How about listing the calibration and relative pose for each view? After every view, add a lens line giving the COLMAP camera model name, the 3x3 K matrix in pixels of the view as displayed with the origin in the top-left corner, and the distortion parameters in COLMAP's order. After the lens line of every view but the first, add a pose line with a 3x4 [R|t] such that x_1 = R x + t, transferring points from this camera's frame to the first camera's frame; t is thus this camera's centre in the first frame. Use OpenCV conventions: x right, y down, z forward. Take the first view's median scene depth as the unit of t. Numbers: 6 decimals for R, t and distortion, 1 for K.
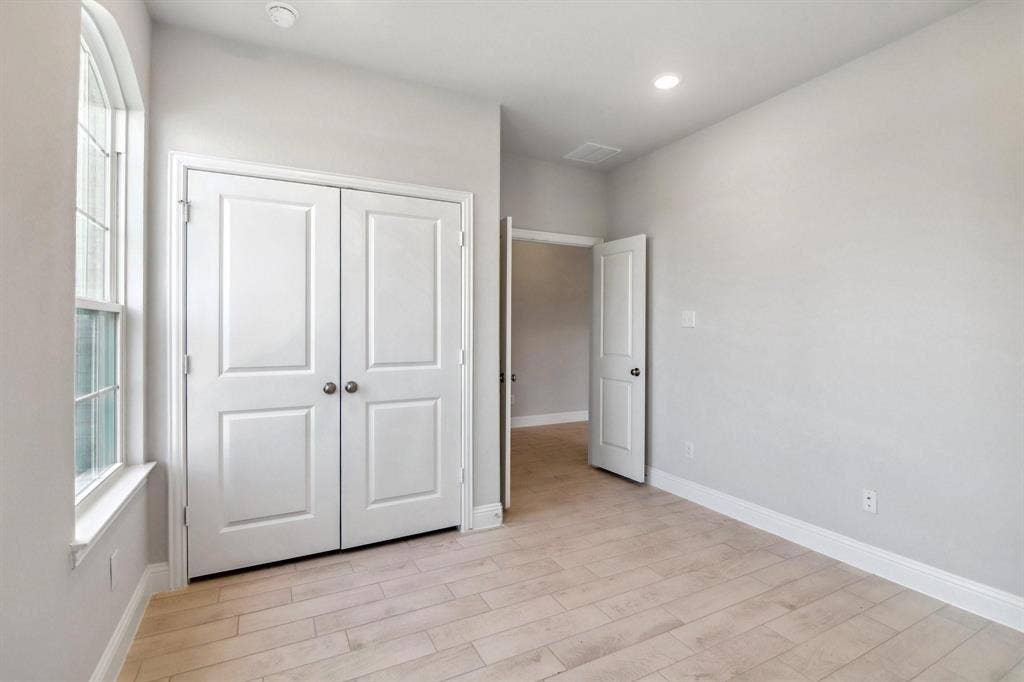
lens RADIAL K [[488.3, 0, 513.6], [0, 488.3, 334.6], [0, 0, 1]] dist [0.001024, -0.000351]
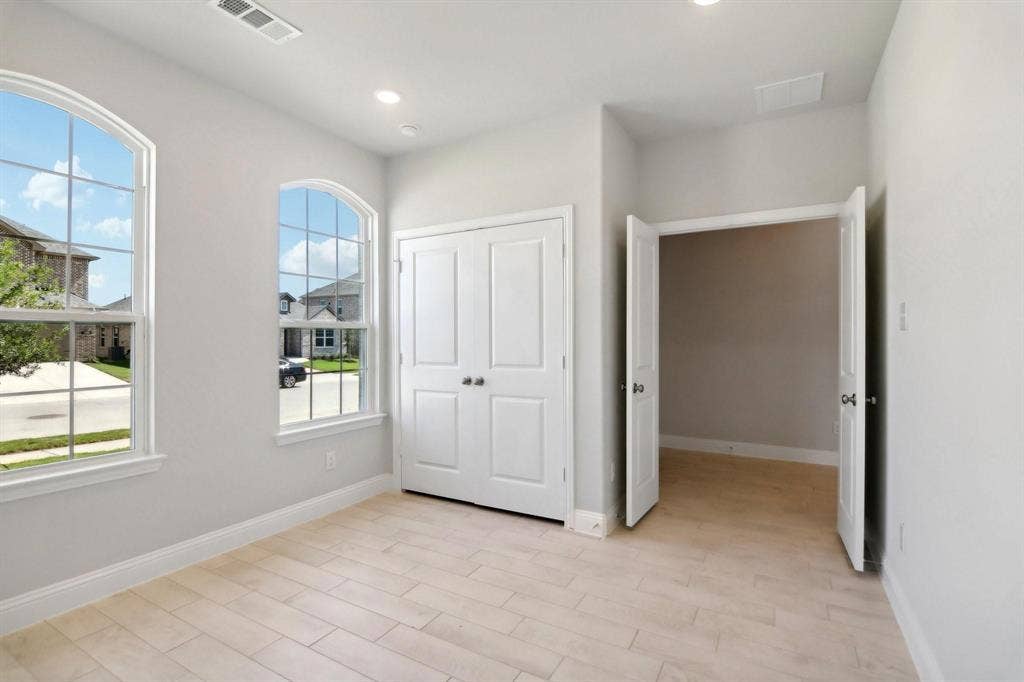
lens RADIAL K [[490.6, 0, 512.0], [0, 490.6, 341.0], [0, 0, 1]] dist [-0.001094, -0.000225]
pose [[0.530198, 0.005405, -0.847857, 0.797859], [-0.000954, 0.999983, 0.005778, -0.006541], [0.847873, -0.002254, 0.530194, 0.374062]]
